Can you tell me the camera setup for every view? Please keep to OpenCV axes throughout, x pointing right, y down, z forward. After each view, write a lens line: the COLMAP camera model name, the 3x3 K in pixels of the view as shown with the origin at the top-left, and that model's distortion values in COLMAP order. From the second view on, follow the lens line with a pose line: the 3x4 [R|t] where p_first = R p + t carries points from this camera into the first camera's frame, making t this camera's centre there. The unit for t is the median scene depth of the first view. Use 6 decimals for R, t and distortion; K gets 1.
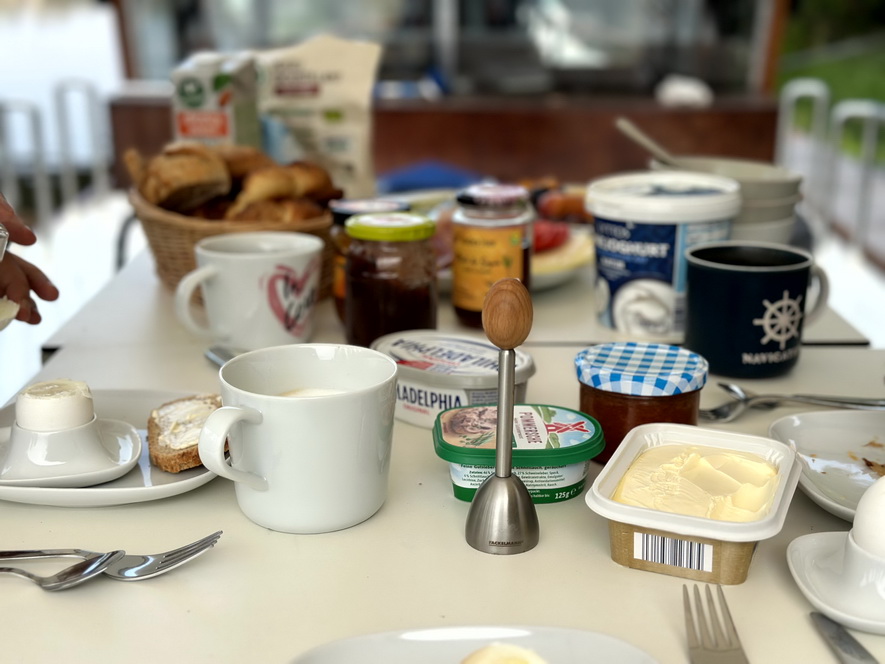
lens RADIAL K [[1272.3, 0, 442.5], [0, 1272.3, 332.0], [0, 0, 1]] dist [0.162411, 0.015538]
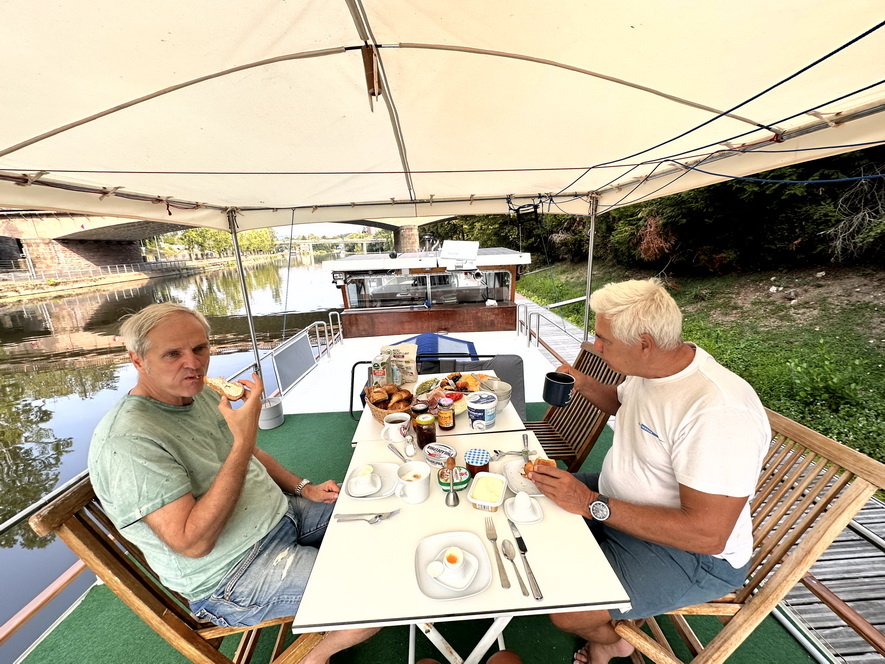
lens RADIAL K [[363.7, 0, 442.5], [0, 363.7, 332.0], [0, 0, 1]] dist [0.020035, 0.000069]
pose [[0.998152, -0.047963, 0.037315, -0.013078], [0.049489, 0.997929, -0.041101, -0.384660], [-0.035266, 0.042871, 0.998458, -0.431388]]
